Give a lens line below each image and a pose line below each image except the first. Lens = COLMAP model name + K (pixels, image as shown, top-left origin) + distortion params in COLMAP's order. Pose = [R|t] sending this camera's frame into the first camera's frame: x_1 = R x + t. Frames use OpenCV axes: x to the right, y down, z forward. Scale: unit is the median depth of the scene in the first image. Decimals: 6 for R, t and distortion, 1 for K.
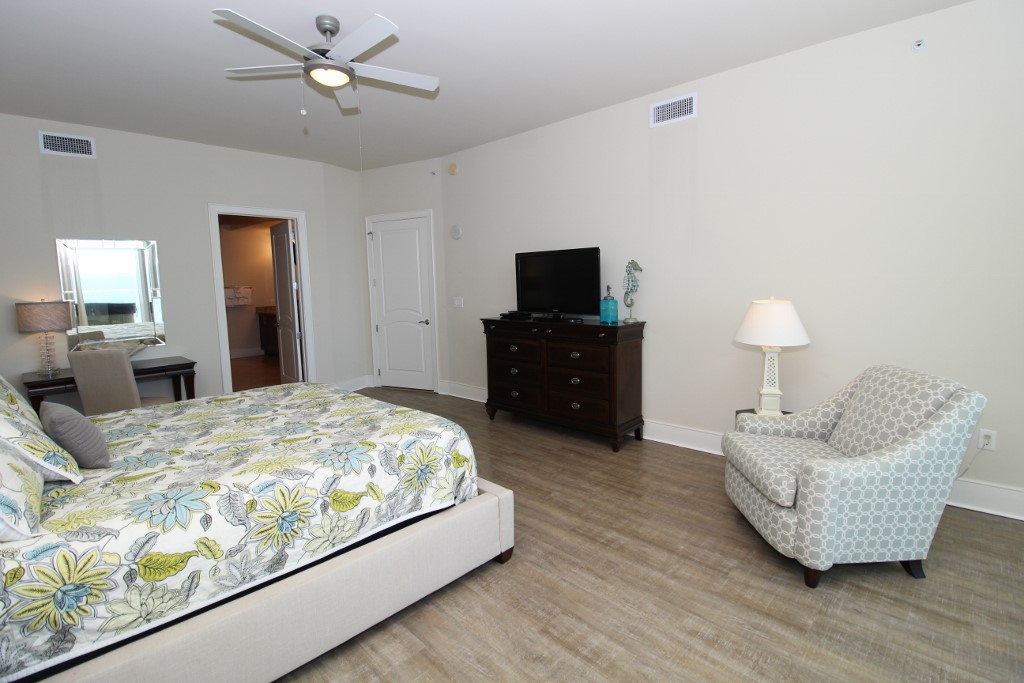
lens RADIAL K [[476.1, 0, 510.8], [0, 476.1, 337.7], [0, 0, 1]] dist [-0.004070, -0.004526]
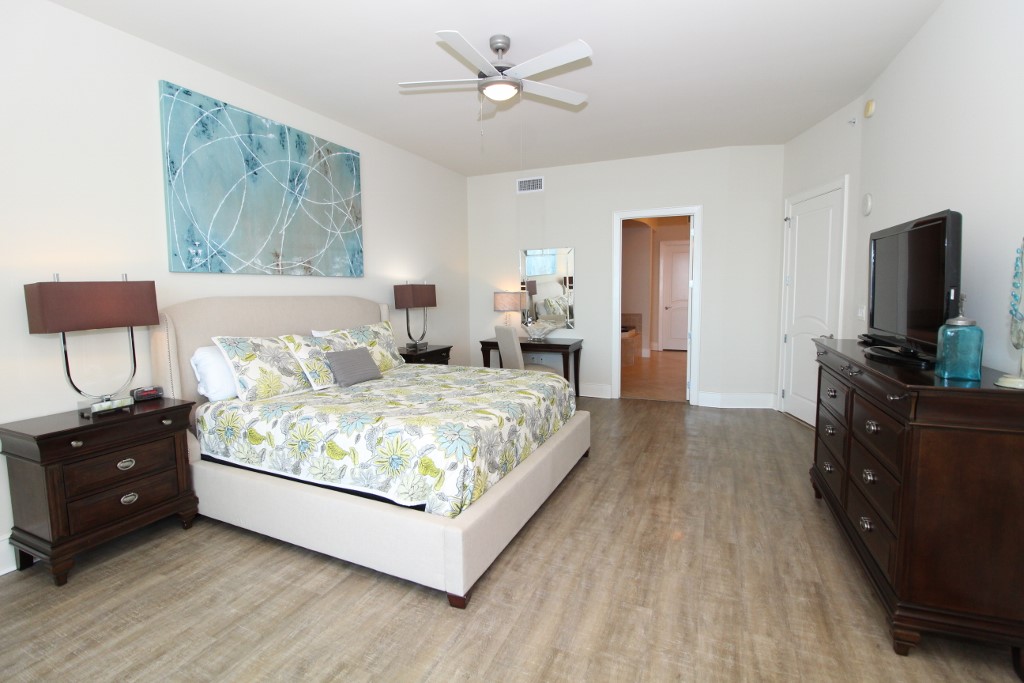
lens RADIAL K [[476.1, 0, 511.4], [0, 476.1, 337.2], [0, 0, 1]] dist [-0.004070, -0.004526]
pose [[0.352086, 0.119817, -0.928267, 0.910634], [-0.110958, 0.990122, 0.085715, -0.120683], [0.929367, 0.072820, 0.361903, 0.878151]]
